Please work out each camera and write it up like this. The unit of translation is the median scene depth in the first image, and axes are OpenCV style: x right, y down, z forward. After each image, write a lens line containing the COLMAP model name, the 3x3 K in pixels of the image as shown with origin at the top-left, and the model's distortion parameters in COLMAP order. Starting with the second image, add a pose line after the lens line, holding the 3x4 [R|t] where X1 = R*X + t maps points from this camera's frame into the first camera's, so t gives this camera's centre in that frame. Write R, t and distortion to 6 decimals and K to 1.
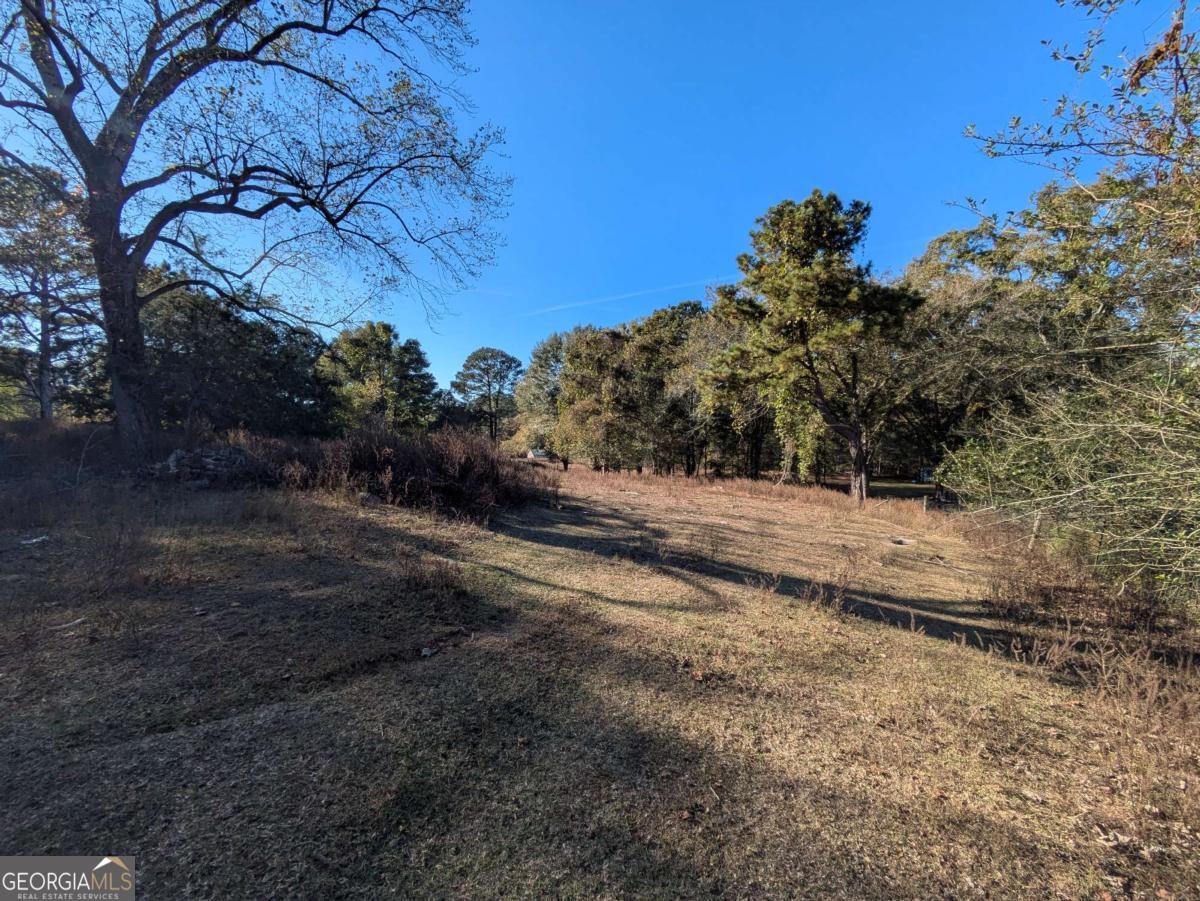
lens RADIAL K [[470.8, 0, 600.0], [0, 470.8, 450.5], [0, 0, 1]] dist [-0.000733, 0.000334]
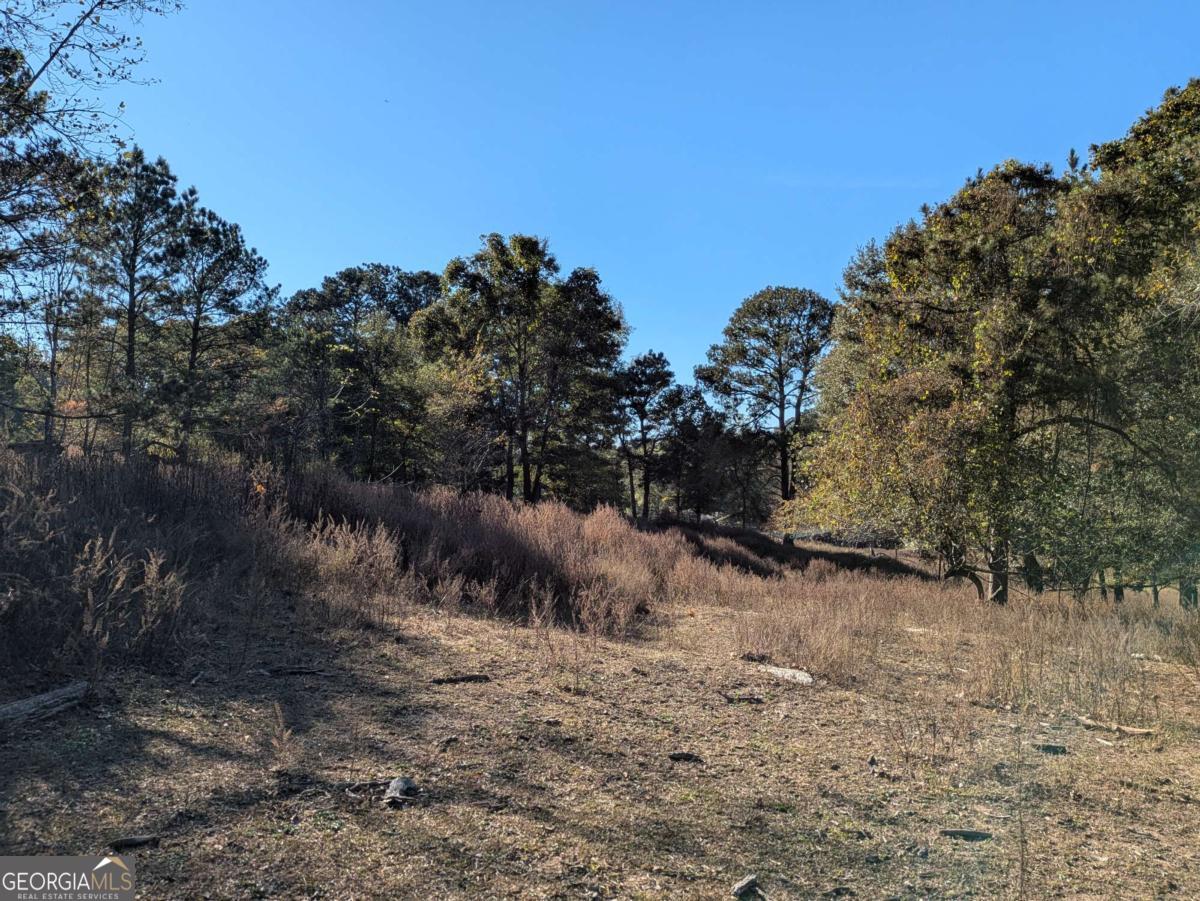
lens RADIAL K [[1030.1, 0, 600.0], [0, 1030.1, 450.5], [0, 0, 1]] dist [0.011958, 0.009018]
pose [[0.894437, -0.000314, -0.447194, 0.057213], [-0.035201, 0.996848, -0.071104, 0.006602], [0.445807, 0.079340, 0.891606, 0.147870]]
